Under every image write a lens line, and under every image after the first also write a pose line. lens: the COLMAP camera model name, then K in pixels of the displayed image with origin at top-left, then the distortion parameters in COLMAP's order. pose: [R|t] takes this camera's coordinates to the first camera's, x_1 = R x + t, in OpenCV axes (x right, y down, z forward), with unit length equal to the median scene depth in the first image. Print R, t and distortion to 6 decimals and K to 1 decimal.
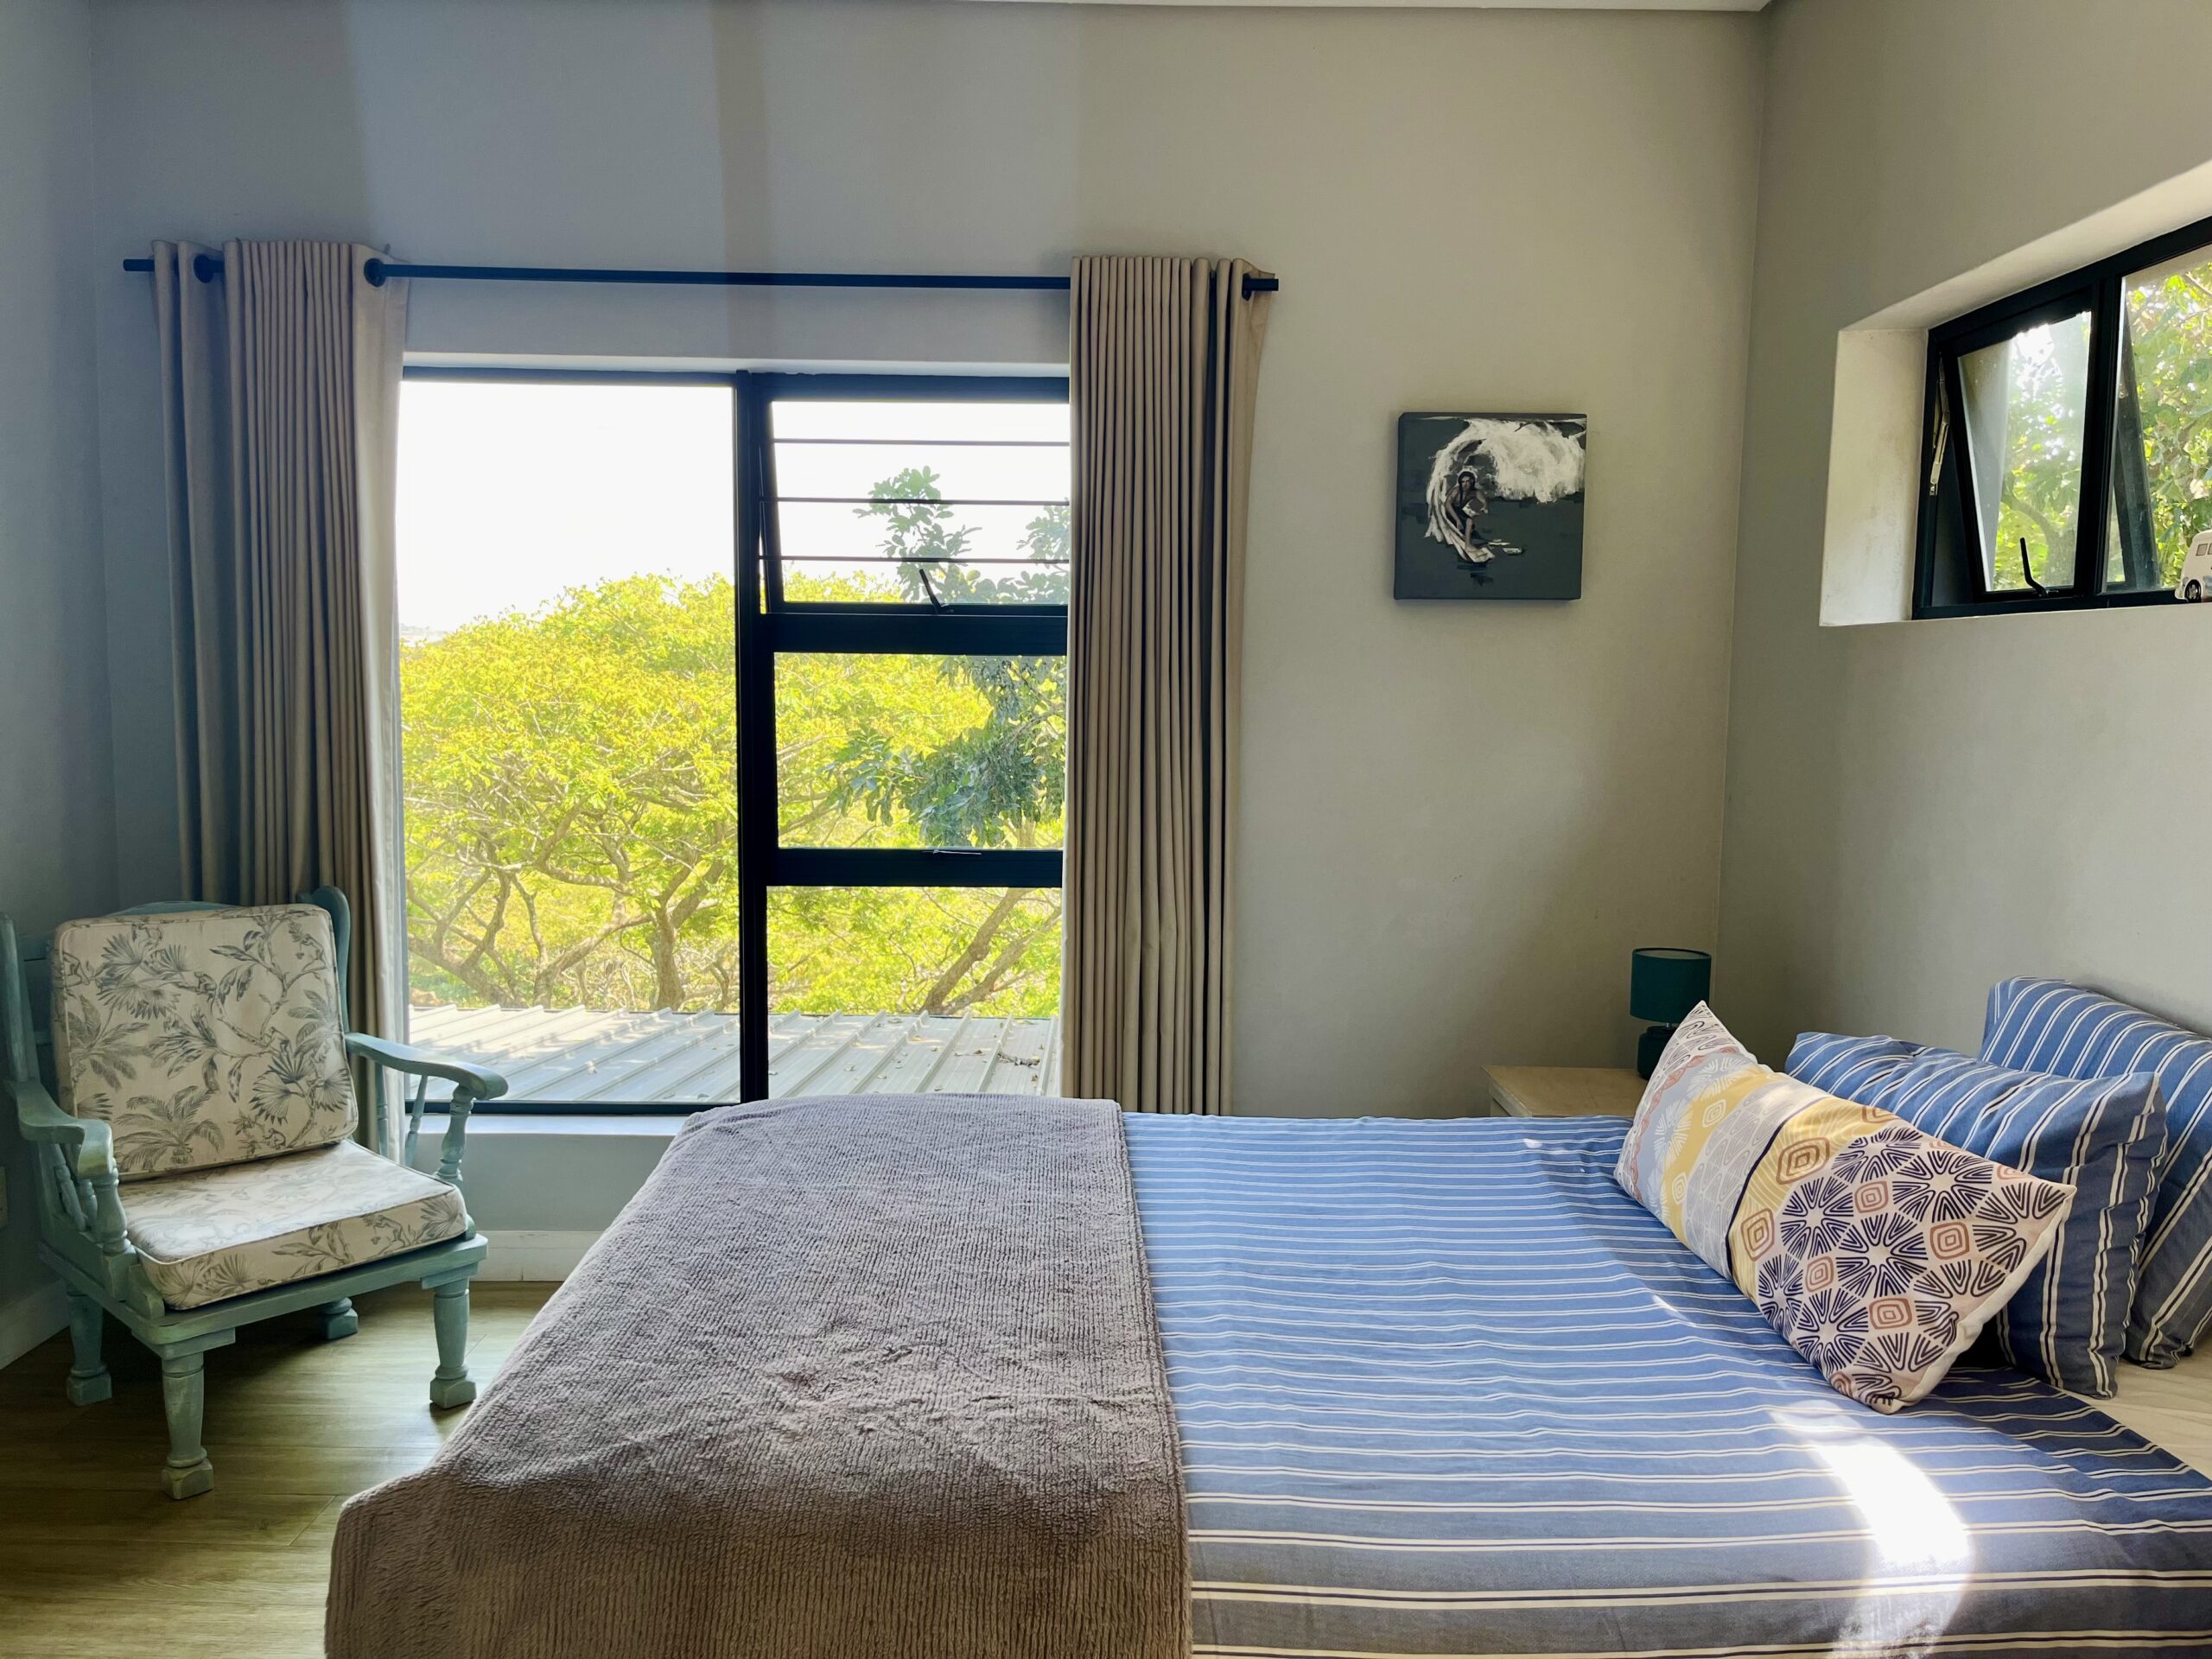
lens RADIAL K [[1690.0, 0, 1100.5], [0, 1690.0, 829.9], [0, 0, 1]] dist [0.053514, -0.070402]
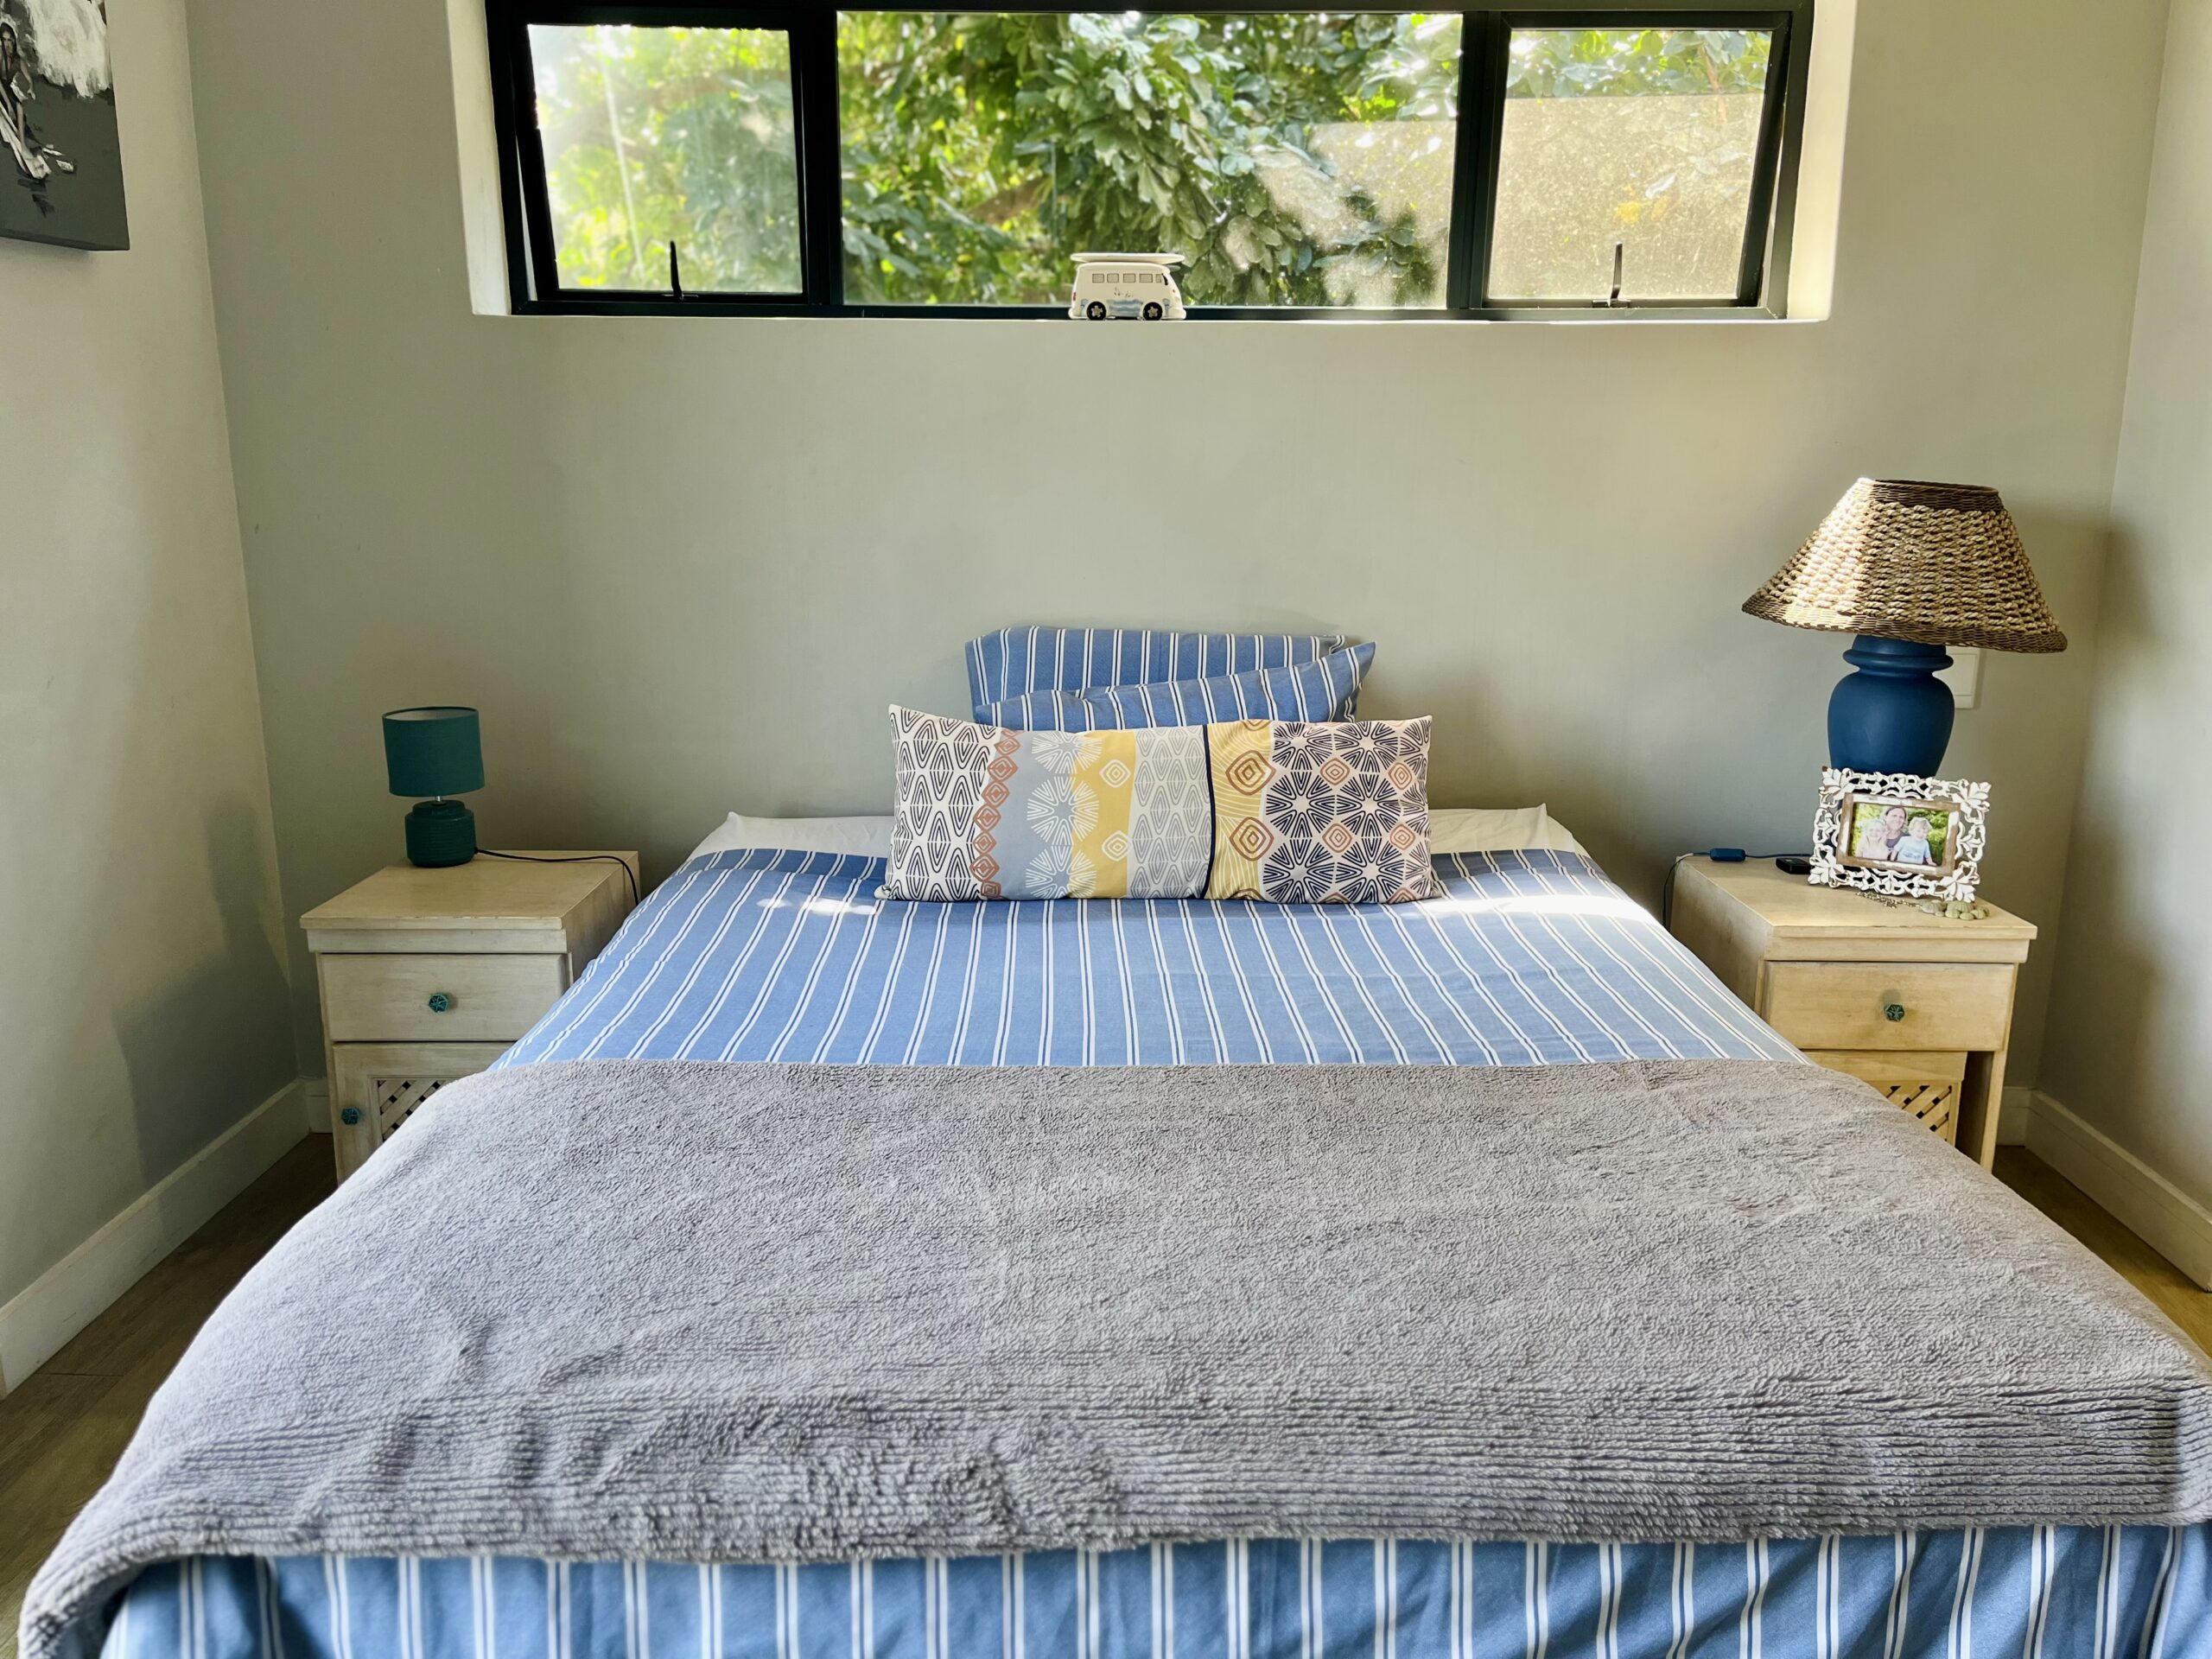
lens RADIAL K [[1690.0, 0, 1100.5], [0, 1690.0, 829.9], [0, 0, 1]] dist [0.053514, -0.070402]
pose [[0.012680, -0.244976, 0.969446, -0.604105], [0.085277, 0.966257, 0.243055, -0.057415], [-0.996277, 0.079590, 0.033143, 0.804264]]
